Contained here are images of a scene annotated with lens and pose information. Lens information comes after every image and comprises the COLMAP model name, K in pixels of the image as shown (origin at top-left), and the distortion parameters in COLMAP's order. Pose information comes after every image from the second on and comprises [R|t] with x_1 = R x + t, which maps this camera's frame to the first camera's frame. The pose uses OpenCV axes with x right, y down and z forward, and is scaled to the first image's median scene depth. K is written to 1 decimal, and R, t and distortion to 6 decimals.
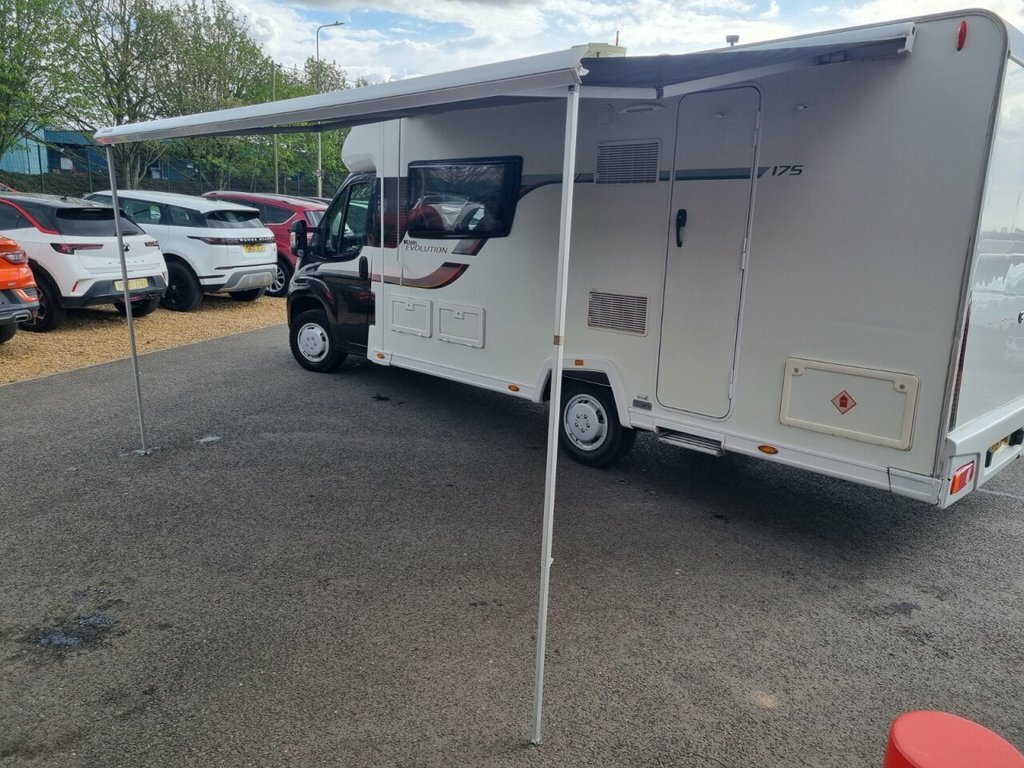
lens RADIAL K [[765.2, 0, 512.0], [0, 765.2, 384.0], [0, 0, 1]] dist [0.030851, -0.002631]
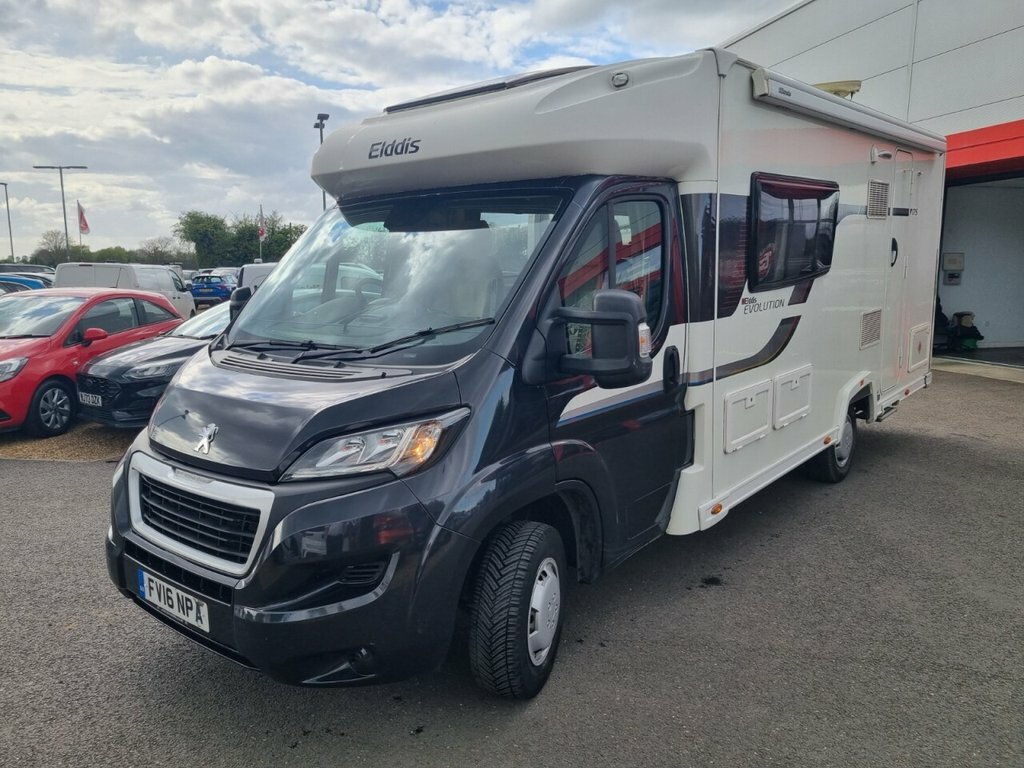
lens RADIAL K [[765.2, 0, 512.0], [0, 765.2, 384.0], [0, 0, 1]] dist [0.030851, -0.002631]
pose [[-0.093728, -0.199016, 0.975504, -0.887262], [0.227916, 0.949509, 0.215611, -0.359918], [-0.969159, 0.242541, -0.043637, 1.482111]]
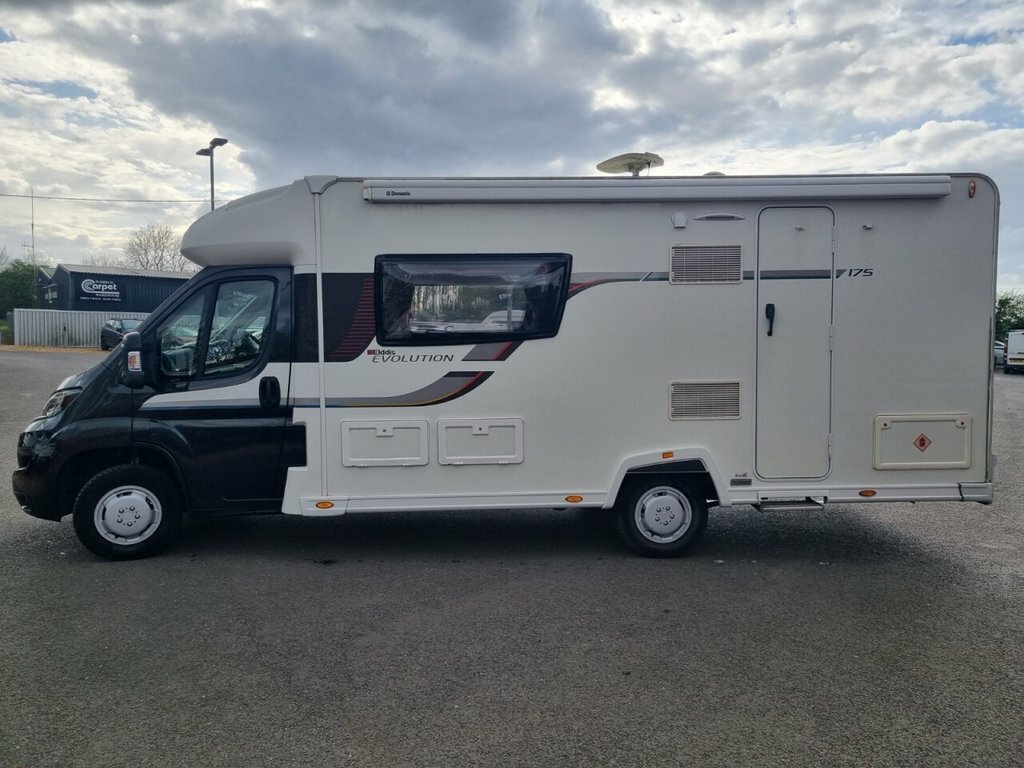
lens RADIAL K [[765.2, 0, 512.0], [0, 765.2, 384.0], [0, 0, 1]] dist [0.030851, -0.002631]
pose [[0.671650, -0.092808, 0.735033, -0.761682], [0.184272, 0.981872, -0.044406, -0.110235], [-0.717586, 0.165271, 0.676576, 0.440503]]
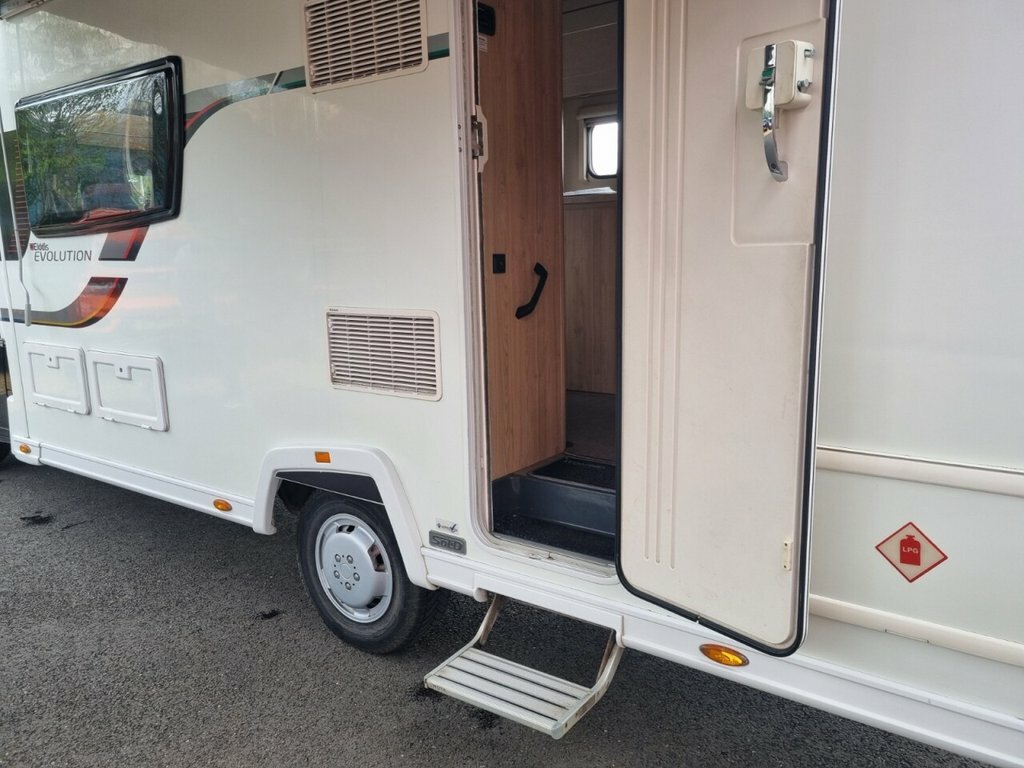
lens RADIAL K [[765.2, 0, 512.0], [0, 765.2, 384.0], [0, 0, 1]] dist [0.030851, -0.002631]
pose [[0.984772, -0.086498, 0.150805, 0.134707], [0.090074, 0.995790, -0.017029, -0.054423], [-0.148698, 0.030353, 0.988417, 0.478378]]
